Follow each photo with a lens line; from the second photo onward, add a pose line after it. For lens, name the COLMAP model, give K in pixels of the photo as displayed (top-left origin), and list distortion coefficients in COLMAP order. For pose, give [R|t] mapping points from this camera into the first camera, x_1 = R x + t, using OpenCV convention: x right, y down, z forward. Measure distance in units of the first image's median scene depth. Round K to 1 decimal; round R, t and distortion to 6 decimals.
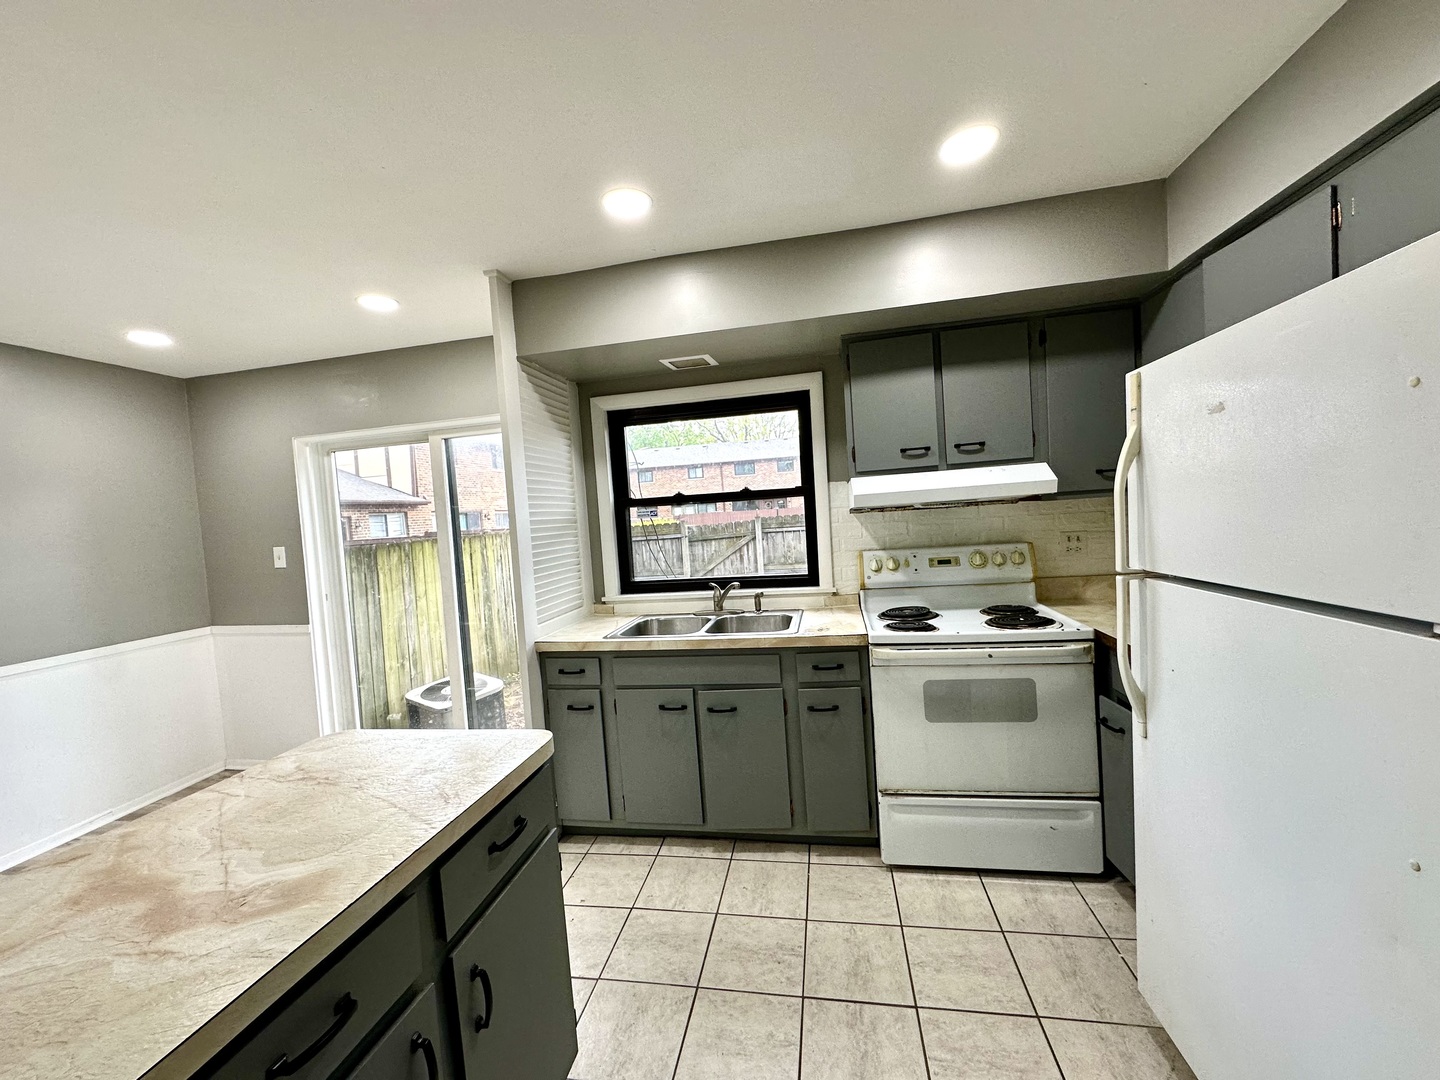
lens RADIAL K [[572.9, 0, 718.9], [0, 572.9, 538.0], [0, 0, 1]] dist [-0.002407, 0.001131]
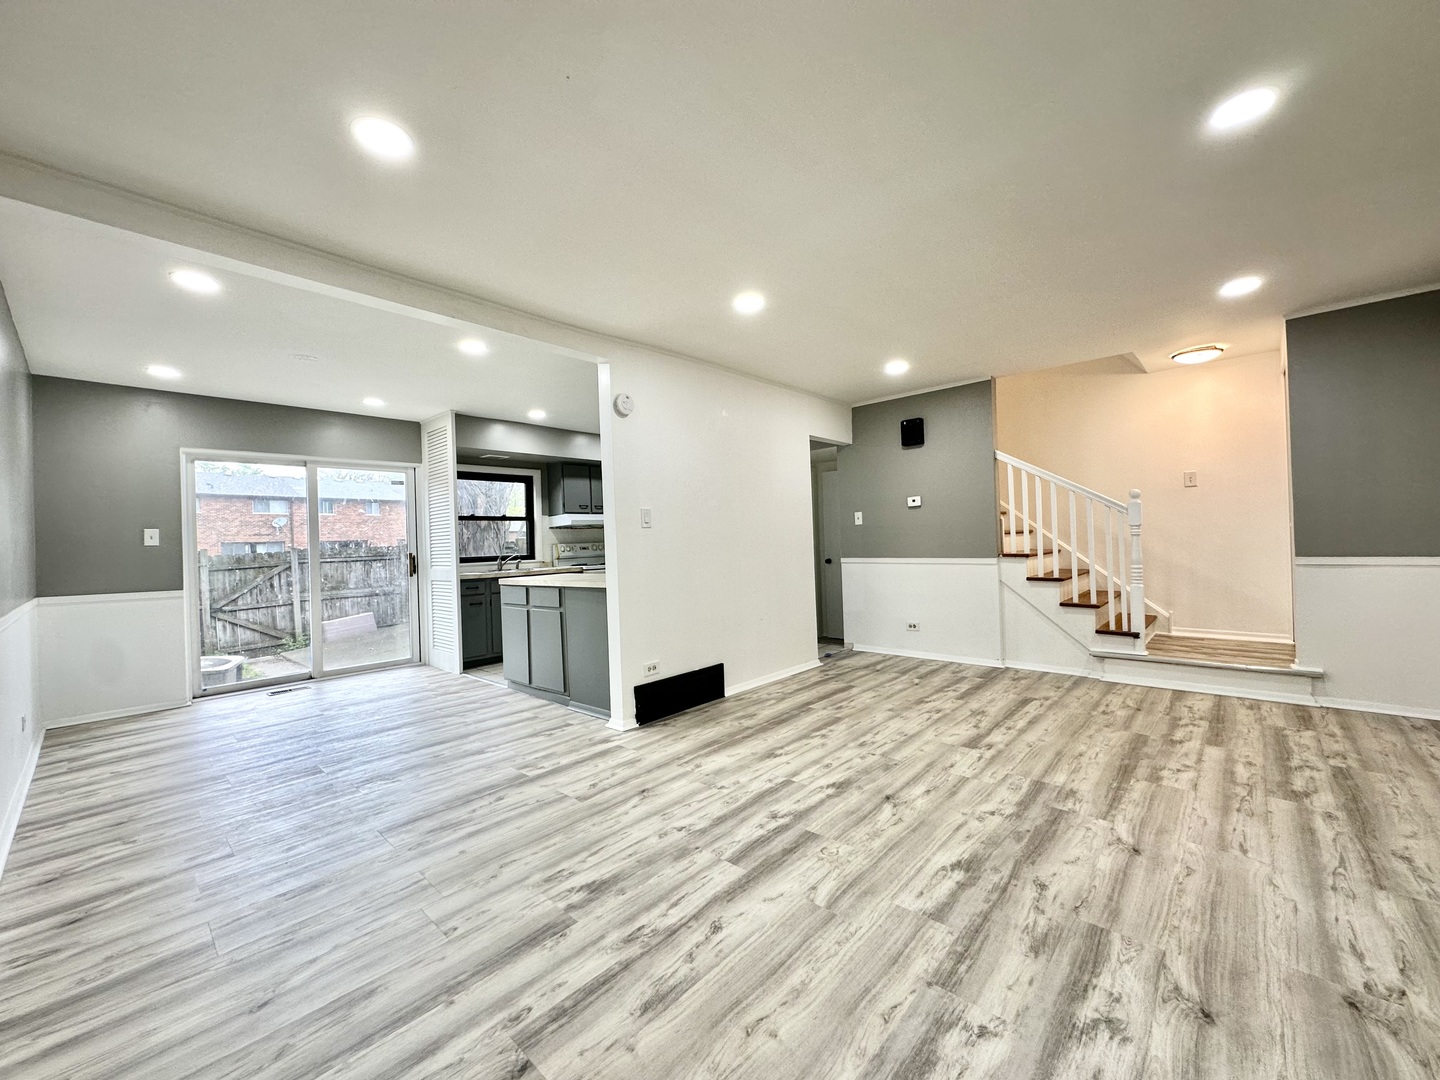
lens RADIAL K [[572.9, 0, 718.8], [0, 572.9, 538.6], [0, 0, 1]] dist [-0.002407, 0.001131]
pose [[0.527788, 0.055276, 0.847576, -1.582889], [0.037557, 0.995385, -0.088303, 0.261894], [-0.848546, 0.078437, 0.523276, -0.962370]]
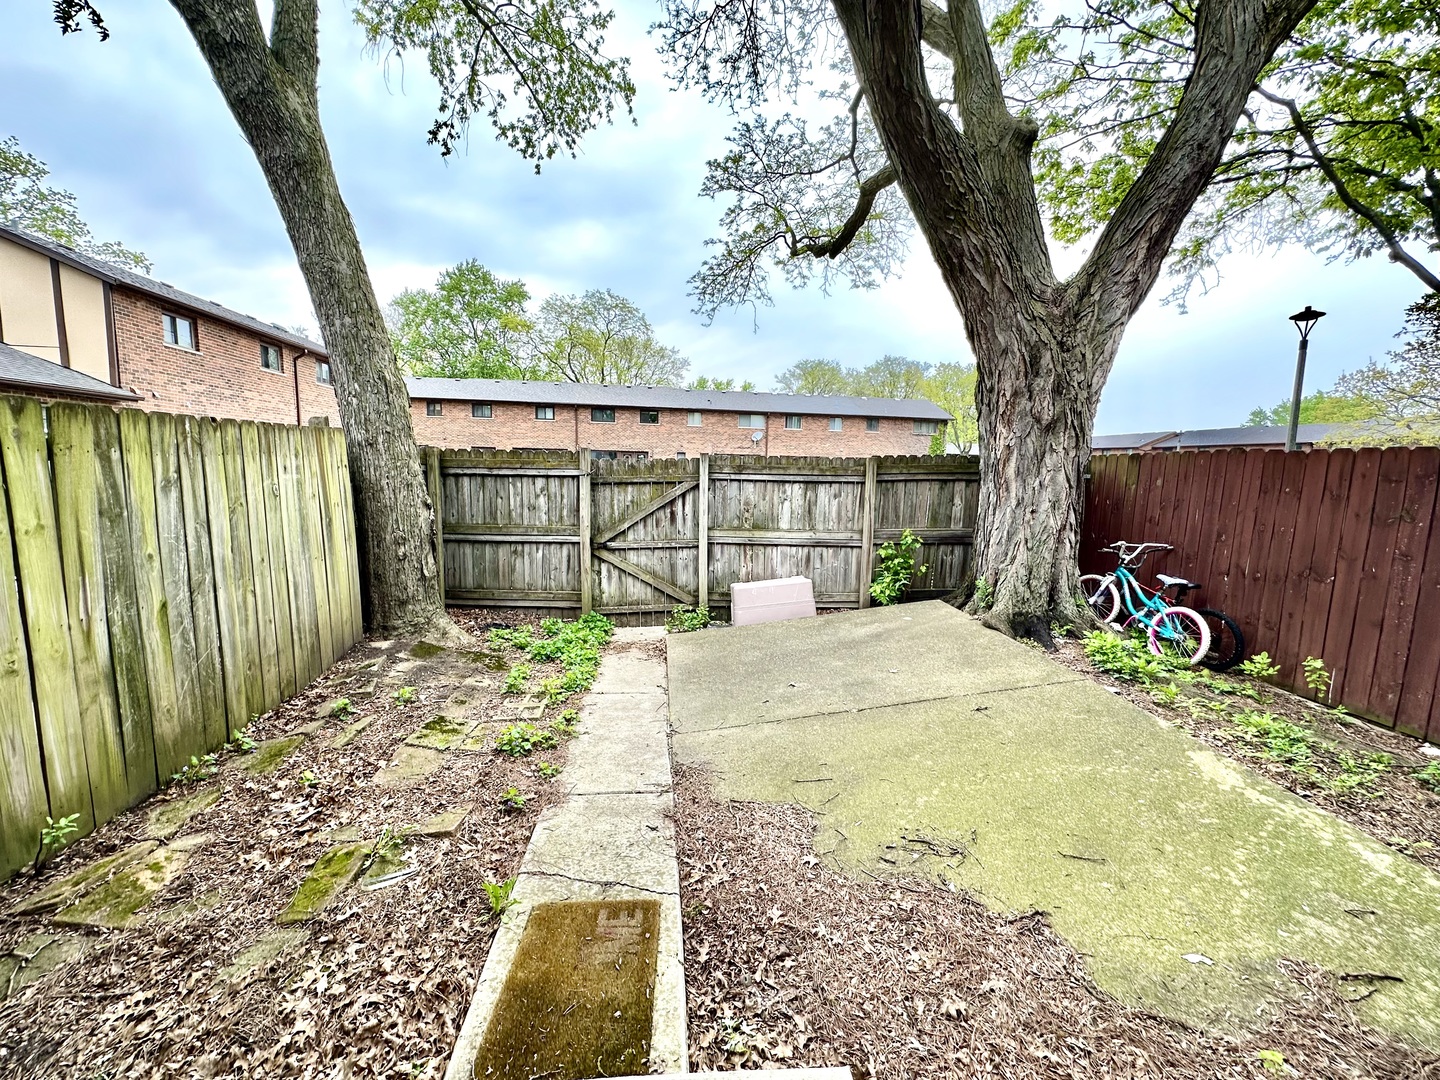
lens RADIAL K [[572.9, 0, 717.8], [0, 572.9, 538.1], [0, 0, 1]] dist [-0.002407, 0.001131]
pose [[0.959051, 0.057990, 0.277232, -0.333307], [-0.076786, 0.995393, 0.057421, 0.069517], [-0.272625, -0.076357, 0.959086, 1.358374]]
